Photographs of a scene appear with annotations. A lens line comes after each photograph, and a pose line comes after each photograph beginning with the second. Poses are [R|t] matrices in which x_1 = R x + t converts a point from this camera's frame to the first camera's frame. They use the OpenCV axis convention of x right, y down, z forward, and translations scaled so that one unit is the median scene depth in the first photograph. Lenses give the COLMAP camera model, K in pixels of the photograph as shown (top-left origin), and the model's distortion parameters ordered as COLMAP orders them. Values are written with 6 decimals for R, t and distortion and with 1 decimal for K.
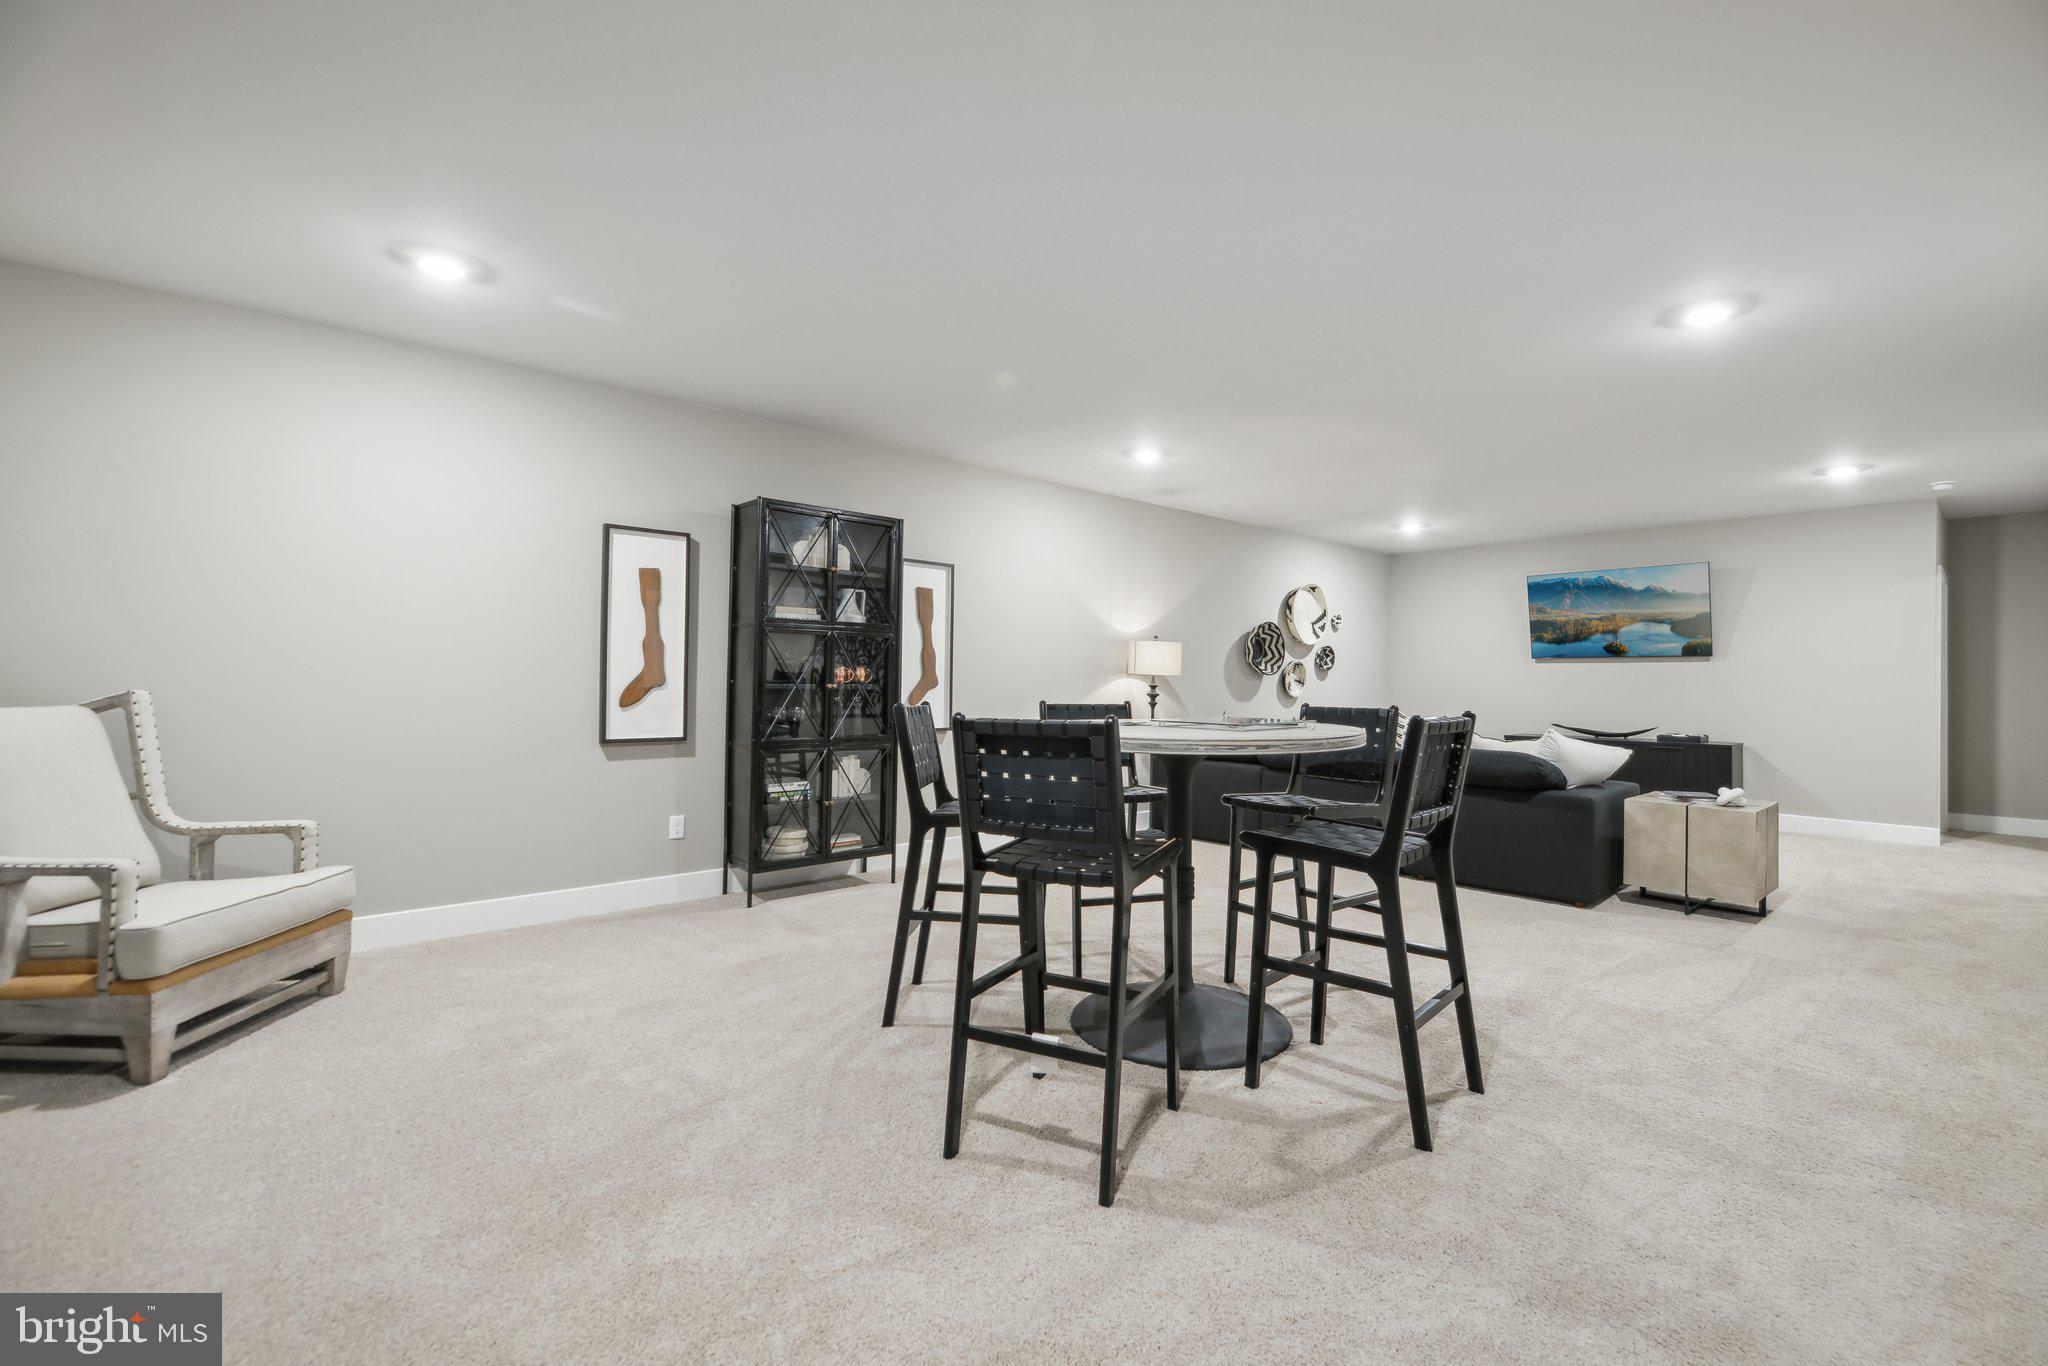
lens RADIAL K [[875.9, 0, 1029.6], [0, 875.9, 677.8], [0, 0, 1]] dist [0.000615, 0.000573]
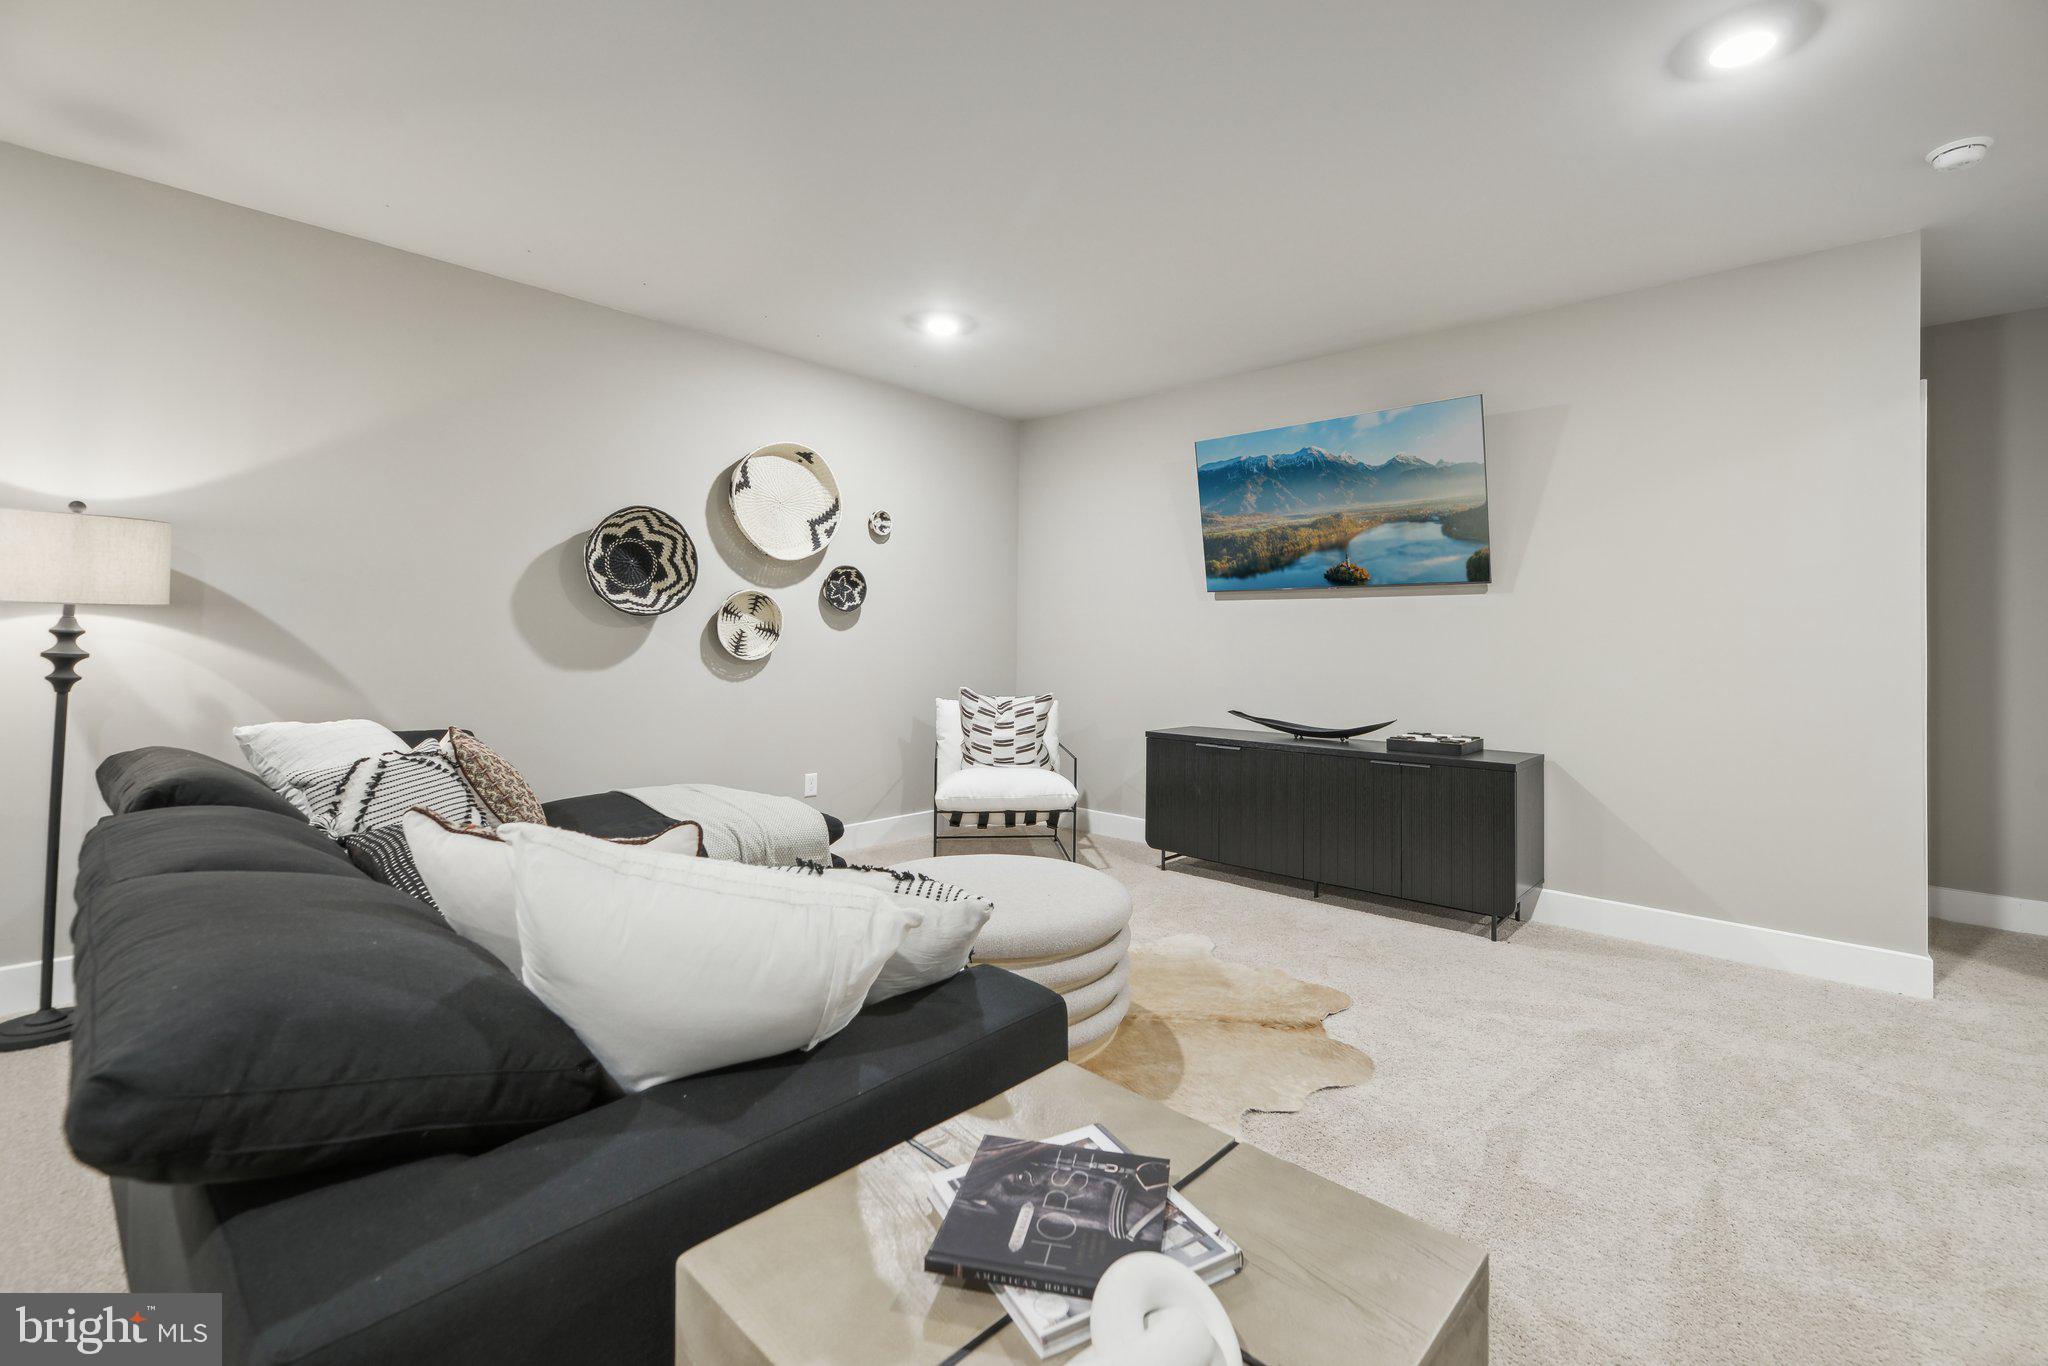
lens RADIAL K [[883.7, 0, 1022.5], [0, 883.7, 633.2], [0, 0, 1]] dist [0.006004, -0.004668]
pose [[0.996282, 0.005553, 0.085973, 0.479843], [-0.005233, 0.999979, -0.003948, 0.008280], [-0.085993, 0.003484, 0.996290, 0.529494]]
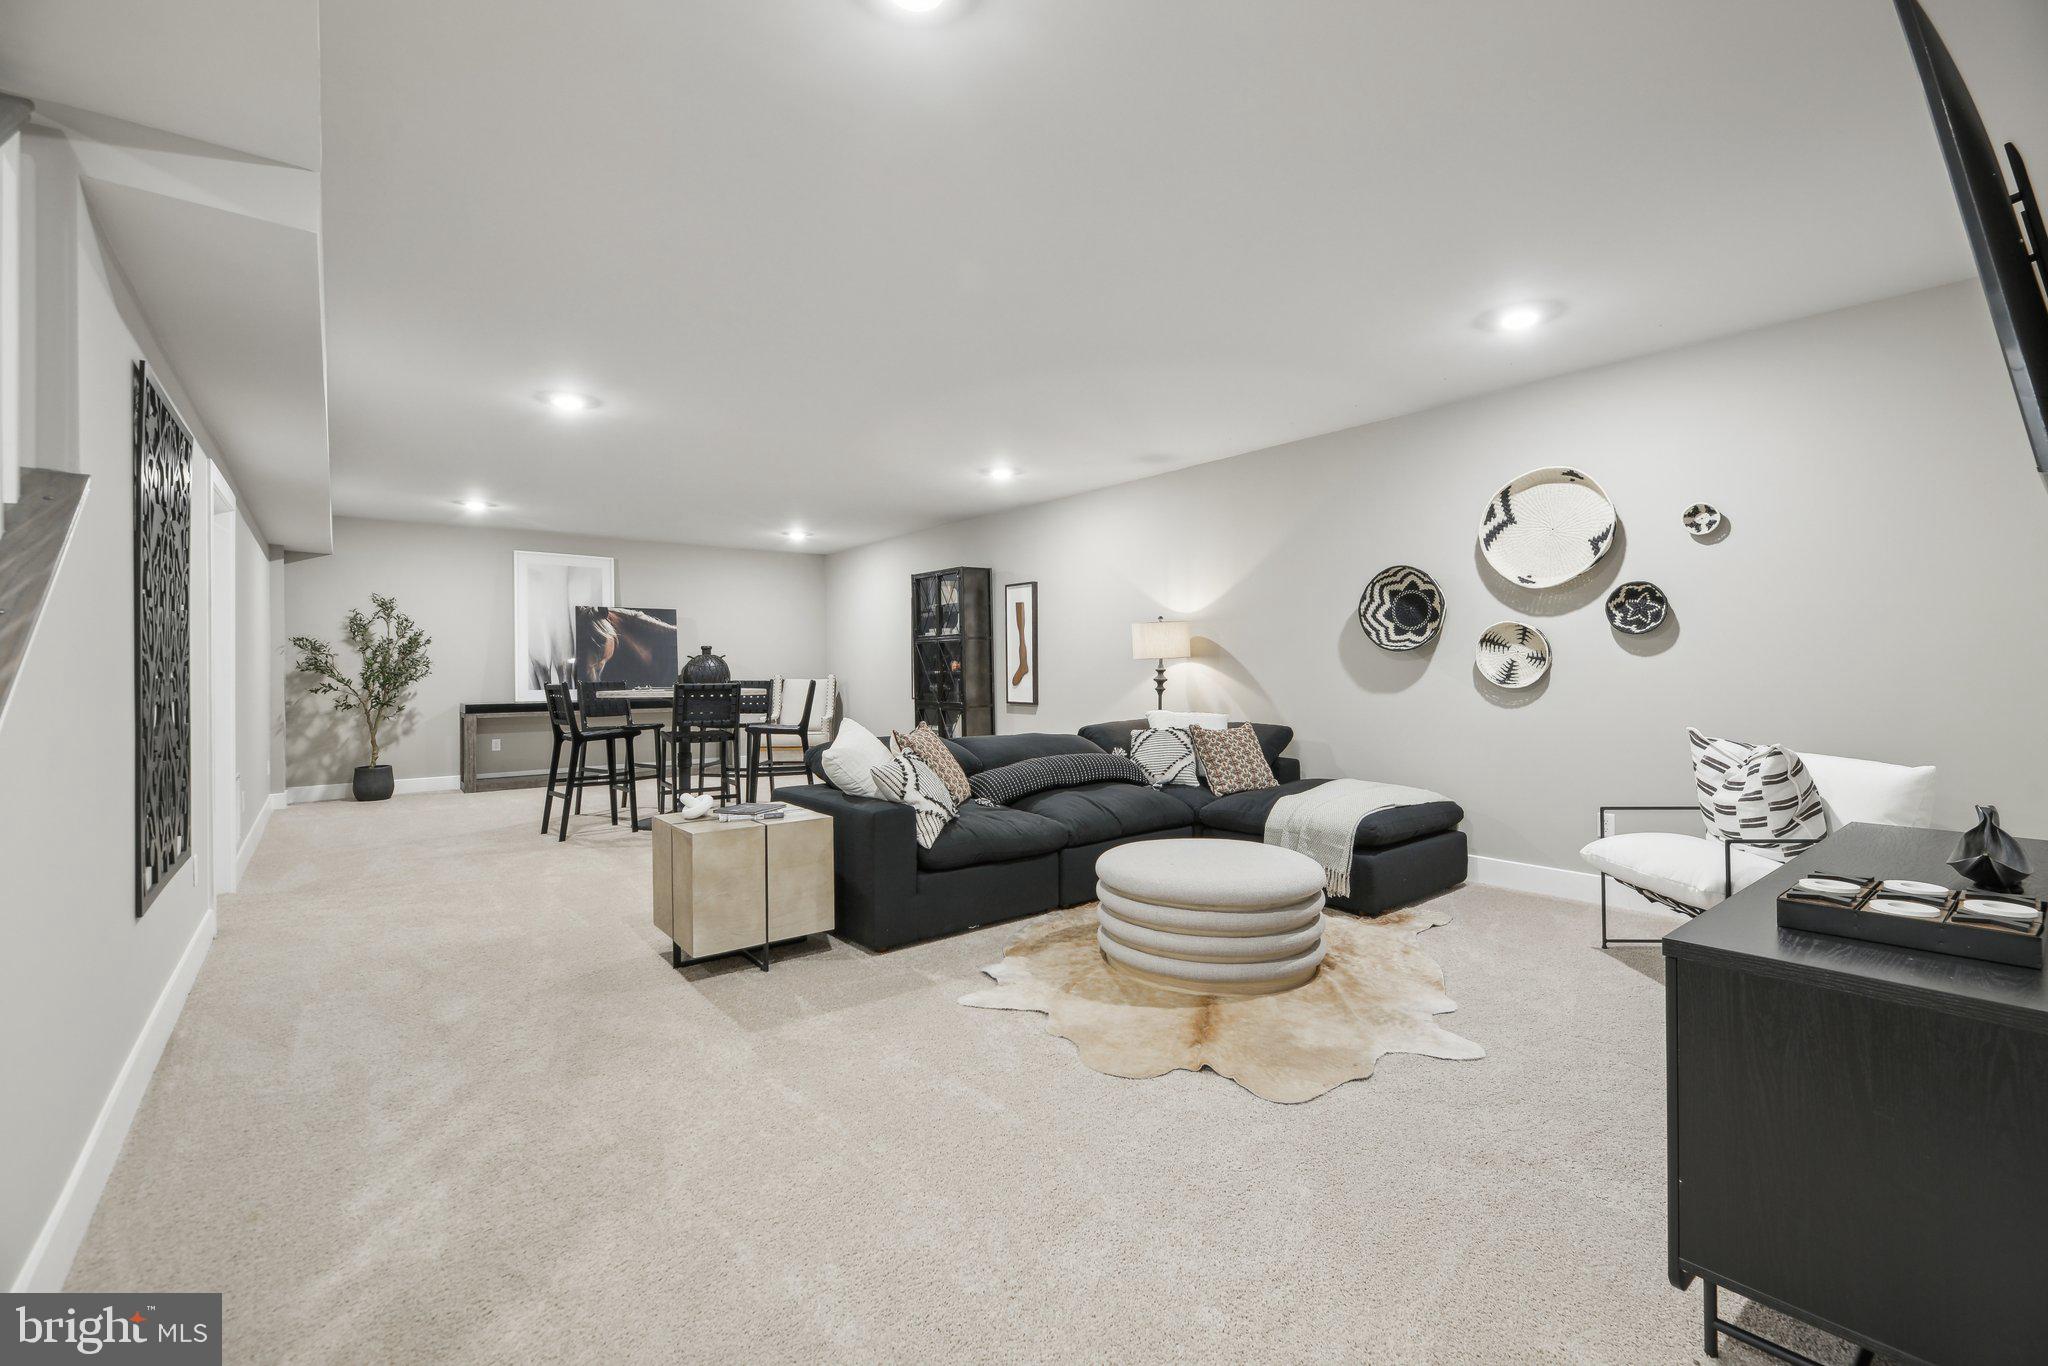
lens RADIAL K [[883.7, 0, 1040.8], [0, 883.7, 654.0], [0, 0, 1]] dist [0.006004, -0.004668]
pose [[-0.047308, -0.026078, -0.998540, 0.991313], [0.010215, 0.999594, -0.026589, 0.014125], [0.998828, -0.011458, -0.047022, 0.839067]]
